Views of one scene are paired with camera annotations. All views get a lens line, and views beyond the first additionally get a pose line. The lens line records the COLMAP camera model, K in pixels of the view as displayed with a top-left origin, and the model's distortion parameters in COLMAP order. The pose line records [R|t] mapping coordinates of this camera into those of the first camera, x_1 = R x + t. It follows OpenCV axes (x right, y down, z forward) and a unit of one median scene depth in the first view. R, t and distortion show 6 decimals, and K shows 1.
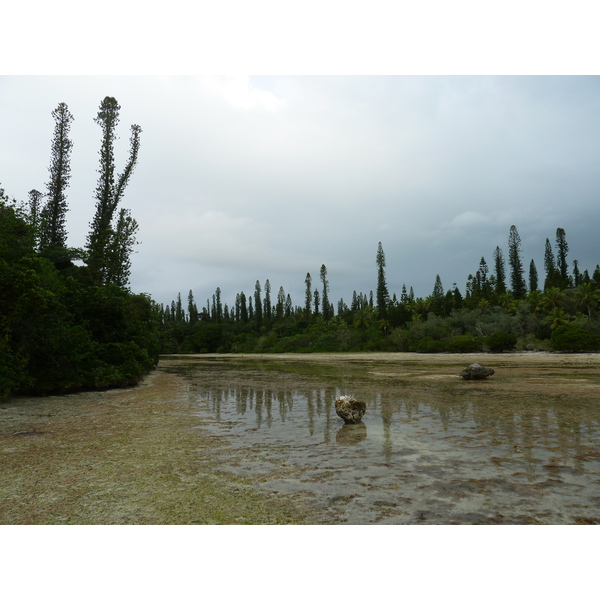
lens RADIAL K [[448.9, 0, 301.5], [0, 448.9, 301.4], [0, 0, 1]] dist [-0.031961, 0.003454]
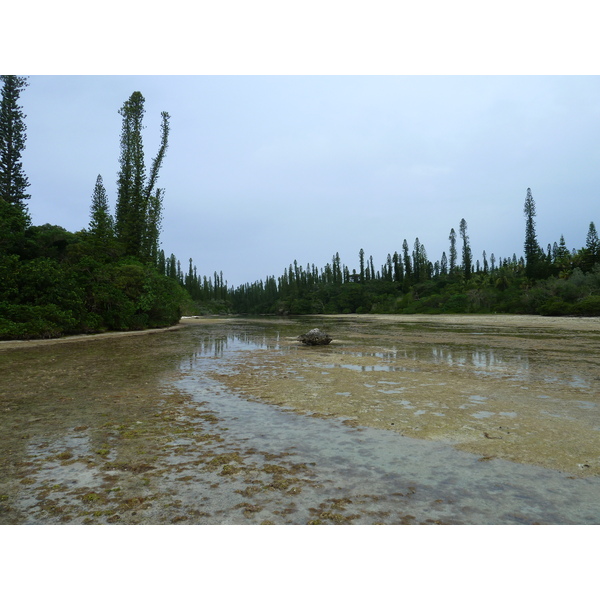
lens RADIAL K [[448.9, 0, 300.5], [0, 448.9, 299.3], [0, 0, 1]] dist [-0.031961, 0.003454]
pose [[0.916517, -0.003735, -0.399978, 0.137460], [0.037054, 0.996449, 0.075602, 0.001097], [0.398276, -0.084111, 0.913401, 0.024372]]
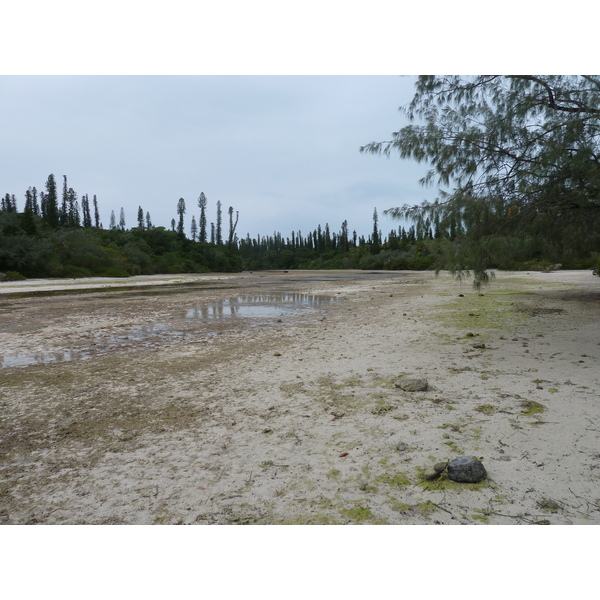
lens RADIAL K [[448.9, 0, 299.8], [0, 448.9, 300.3], [0, 0, 1]] dist [-0.031961, 0.003454]
pose [[0.966124, 0.026984, -0.256663, 0.422867], [0.019520, 0.984030, 0.176929, -0.107911], [0.257339, -0.175945, 0.950169, -0.973467]]
